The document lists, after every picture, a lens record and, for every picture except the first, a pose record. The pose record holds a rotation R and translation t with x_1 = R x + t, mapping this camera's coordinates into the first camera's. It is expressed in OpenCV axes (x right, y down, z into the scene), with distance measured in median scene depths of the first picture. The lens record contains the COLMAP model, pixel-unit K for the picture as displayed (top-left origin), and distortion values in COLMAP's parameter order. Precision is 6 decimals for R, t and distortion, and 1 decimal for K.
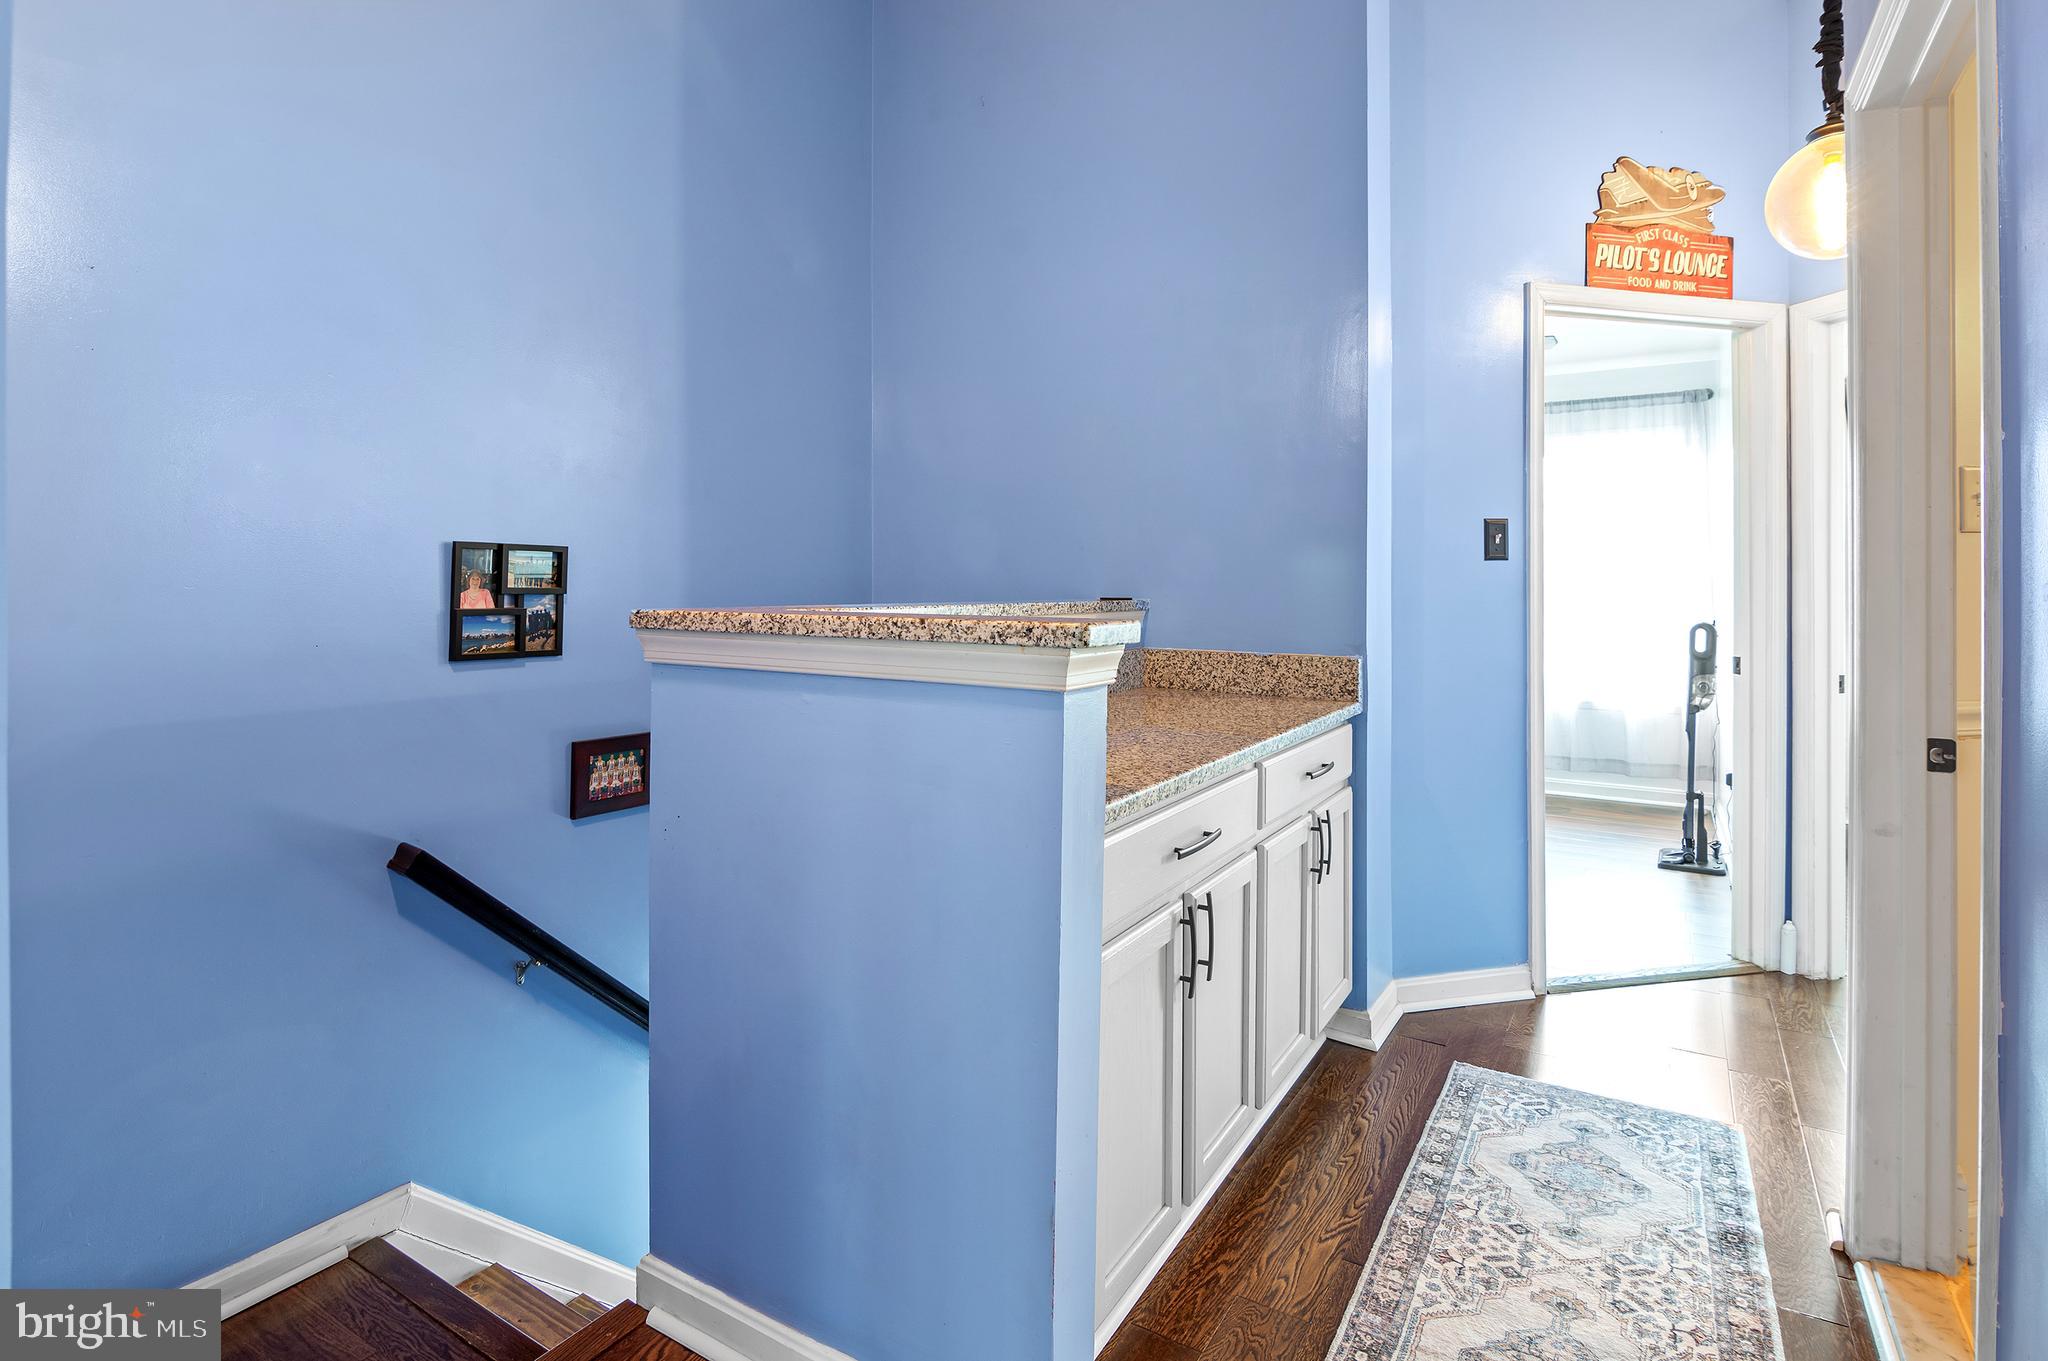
lens RADIAL K [[1029.7, 0, 1027.5], [0, 1029.7, 577.1], [0, 0, 1]] dist [-0.007077, -0.001567]
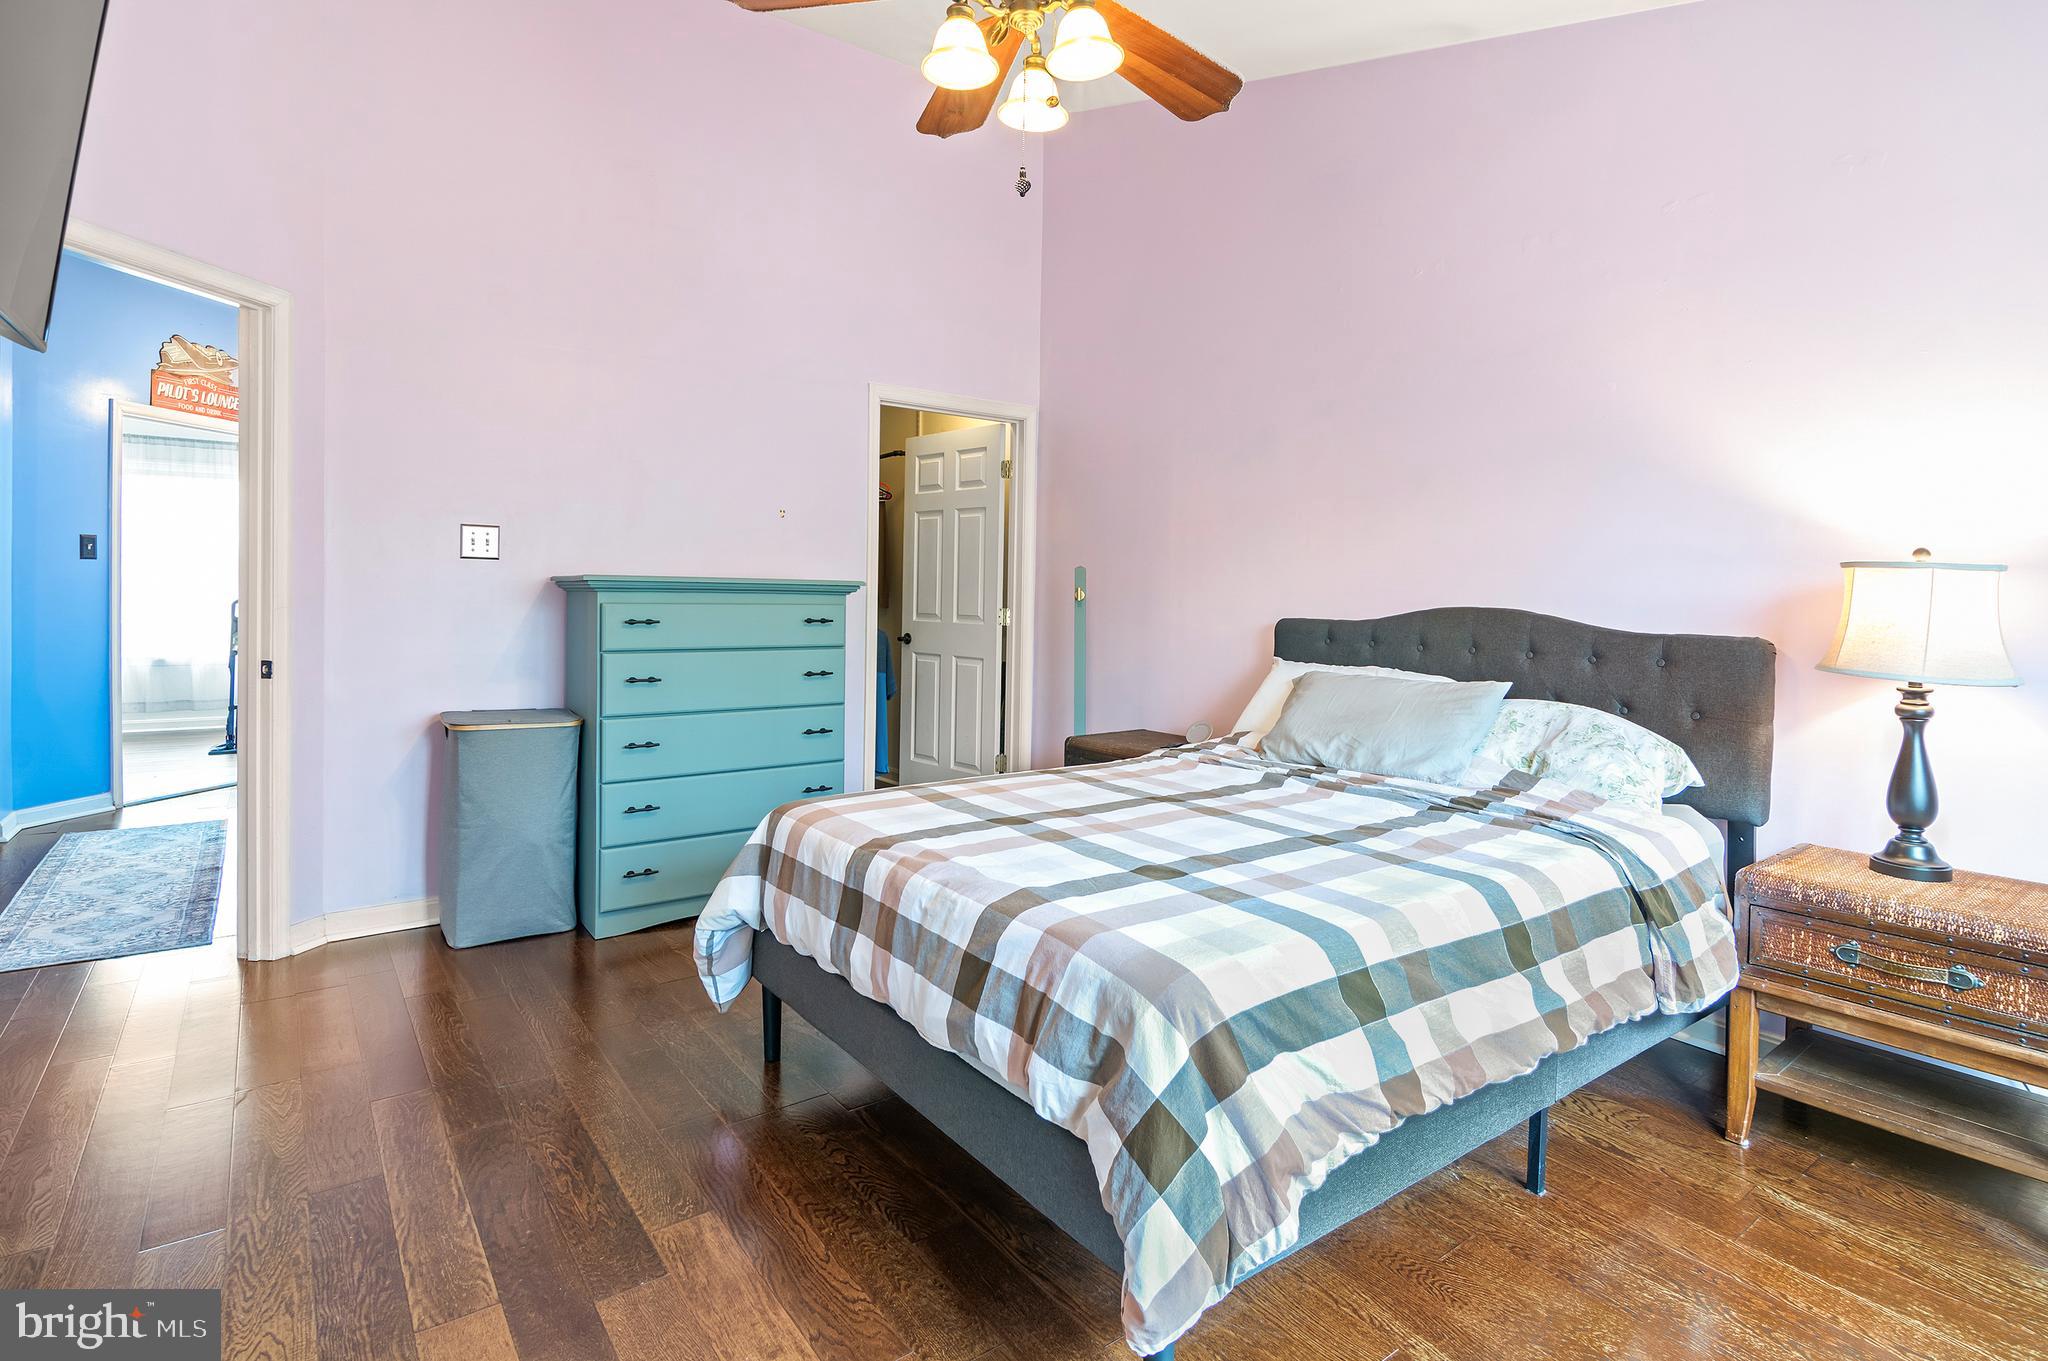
lens RADIAL K [[1020.6, 0, 1025.8], [0, 1020.6, 603.8], [0, 0, 1]] dist [-0.003047, -0.001141]
pose [[0.371548, -0.010268, 0.928357, -0.516343], [-0.022378, 0.999549, 0.020011, -0.010230], [-0.928144, -0.028210, 0.371150, -1.038289]]
